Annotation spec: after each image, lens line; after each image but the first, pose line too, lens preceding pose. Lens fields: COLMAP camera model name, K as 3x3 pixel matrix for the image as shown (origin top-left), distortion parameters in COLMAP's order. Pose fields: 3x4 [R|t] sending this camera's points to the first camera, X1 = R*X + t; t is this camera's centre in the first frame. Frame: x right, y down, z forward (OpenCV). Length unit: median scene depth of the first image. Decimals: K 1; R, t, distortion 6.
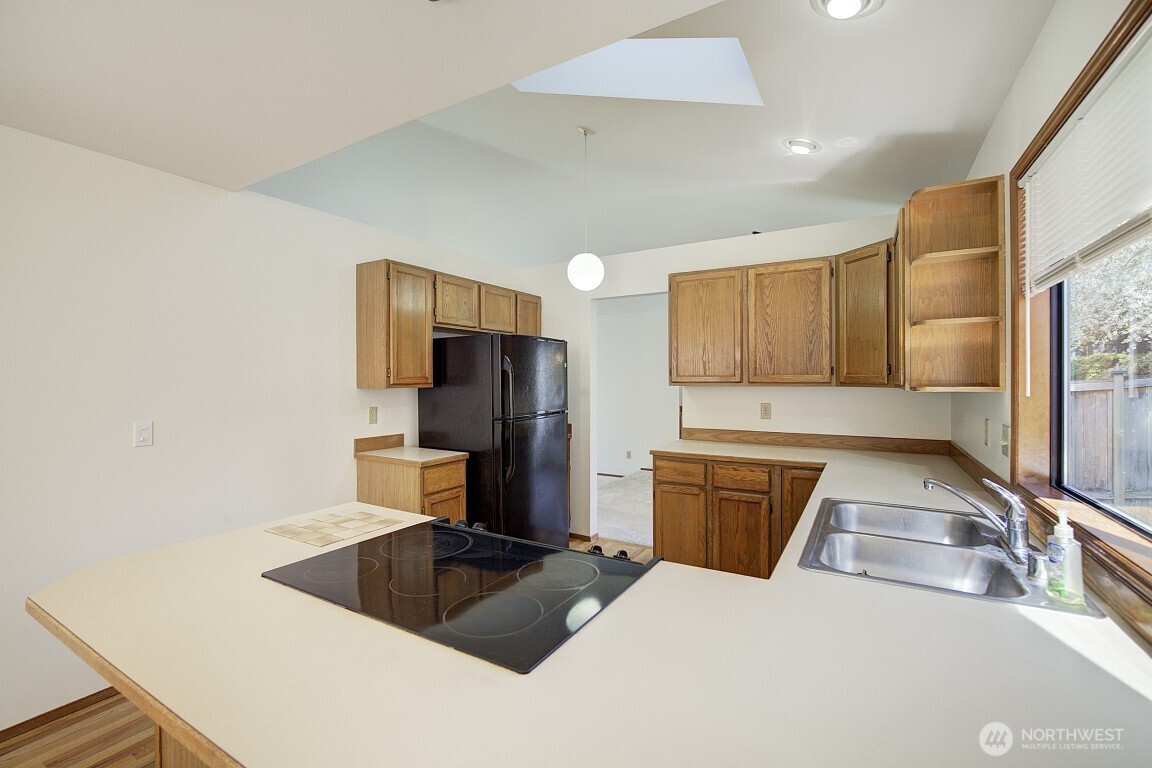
lens RADIAL K [[494.6, 0, 574.4], [0, 494.6, 380.0], [0, 0, 1]] dist [-0.019039, 0.004333]
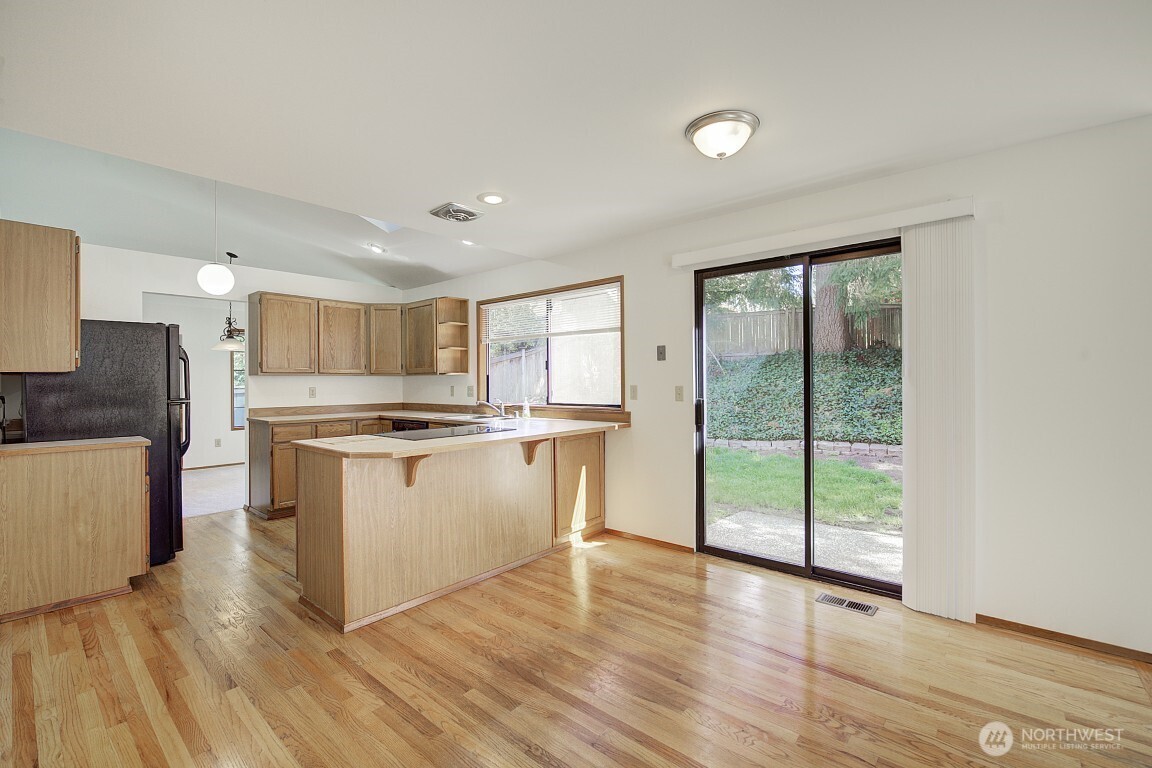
lens RADIAL K [[494.6, 0, 574.4], [0, 494.6, 380.0], [0, 0, 1]] dist [-0.019039, 0.004333]
pose [[0.179551, 0.005410, 0.983734, -1.105417], [0.007819, 0.999945, -0.006926, 0.047171], [-0.983718, 0.008935, 0.179499, -0.080231]]
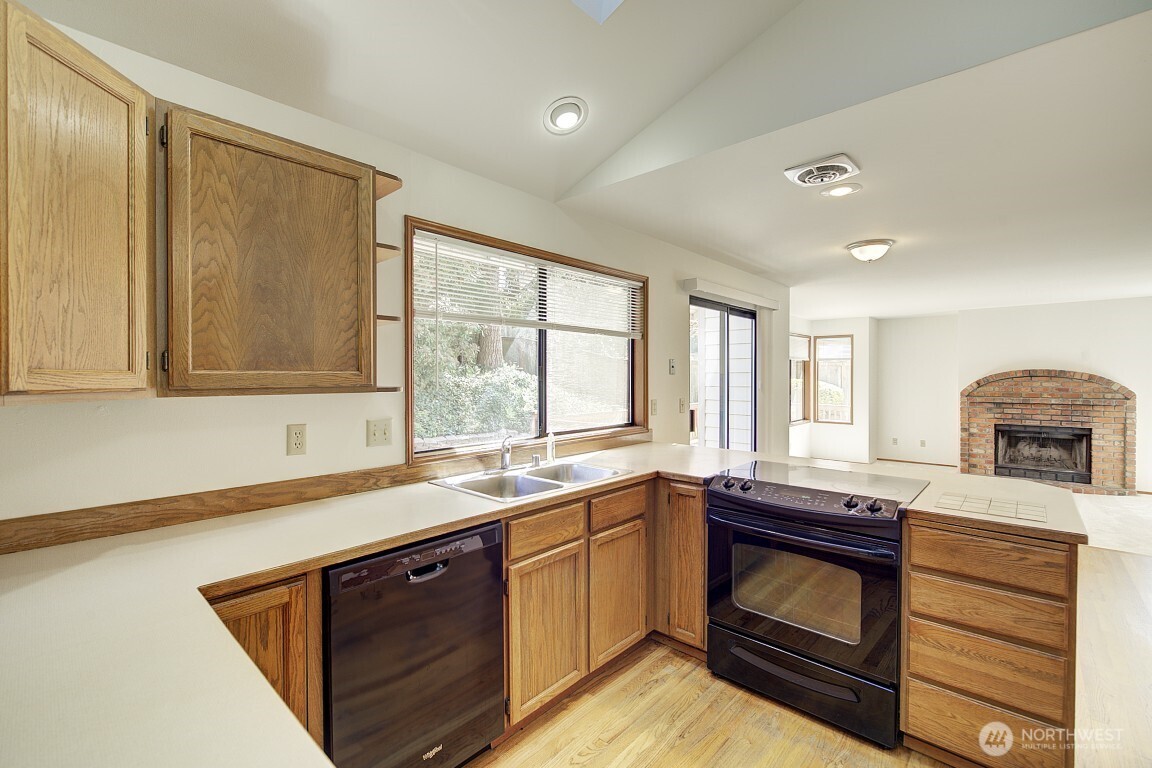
lens RADIAL K [[494.6, 0, 574.4], [0, 494.6, 380.0], [0, 0, 1]] dist [-0.019039, 0.004333]
pose [[-0.977325, 0.007167, 0.211622, 0.110821], [0.008341, 0.999954, 0.004654, -0.000486], [-0.211579, 0.006314, -0.977340, 1.185927]]
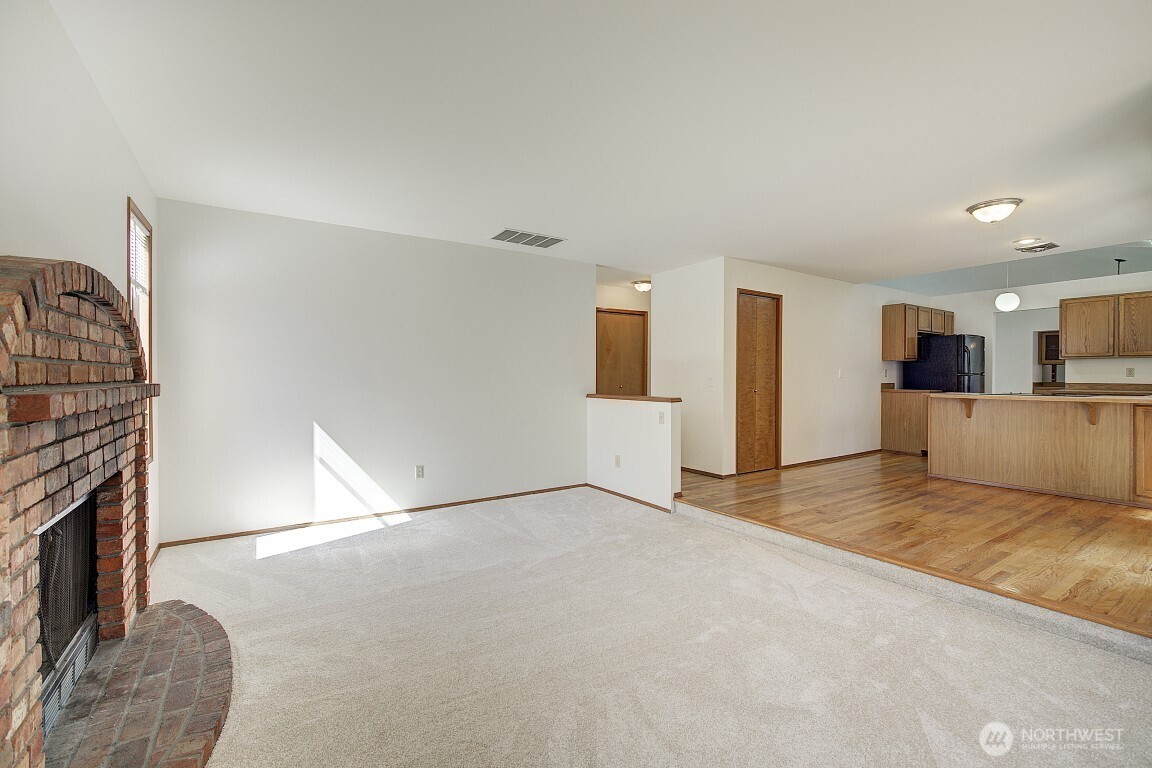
lens RADIAL K [[501.5, 0, 574.5], [0, 501.5, 381.1], [0, 0, 1]] dist [-0.017832, 0.004538]
pose [[0.898388, 0.007372, -0.439141, -0.737406], [-0.003276, 0.999944, 0.010084, 0.095642], [0.439191, -0.007621, 0.898361, -1.732509]]
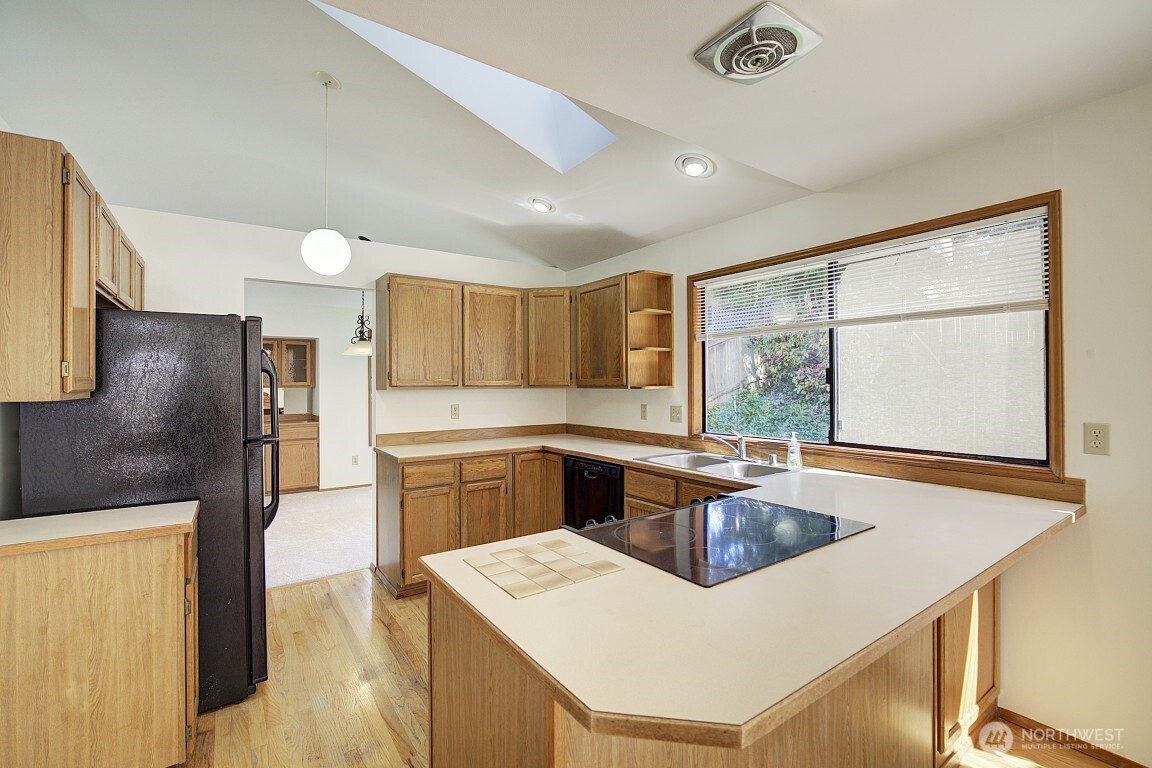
lens RADIAL K [[501.5, 0, 574.5], [0, 501.5, 381.1], [0, 0, 1]] dist [-0.017832, 0.004538]
pose [[0.415819, 0.004396, 0.909437, -0.618122], [0.005217, 0.999960, -0.007219, 0.003512], [-0.909432, 0.007747, 0.415780, 0.317282]]
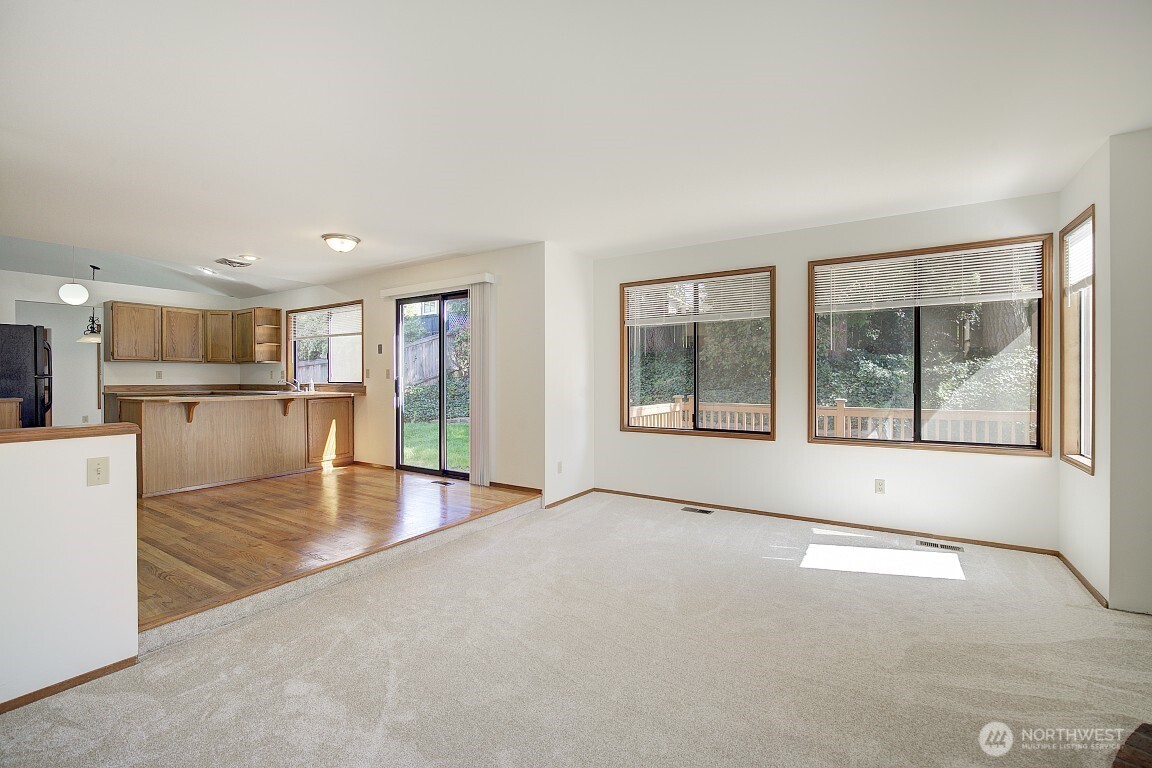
lens RADIAL K [[491.3, 0, 576.5], [0, 491.3, 379.7], [0, 0, 1]] dist [-0.012844, 0.000573]
pose [[0.038757, -0.001336, 0.999248, -1.801575], [0.002158, 0.999997, 0.001253, 0.095626], [-0.999246, 0.002108, 0.038760, -0.936225]]
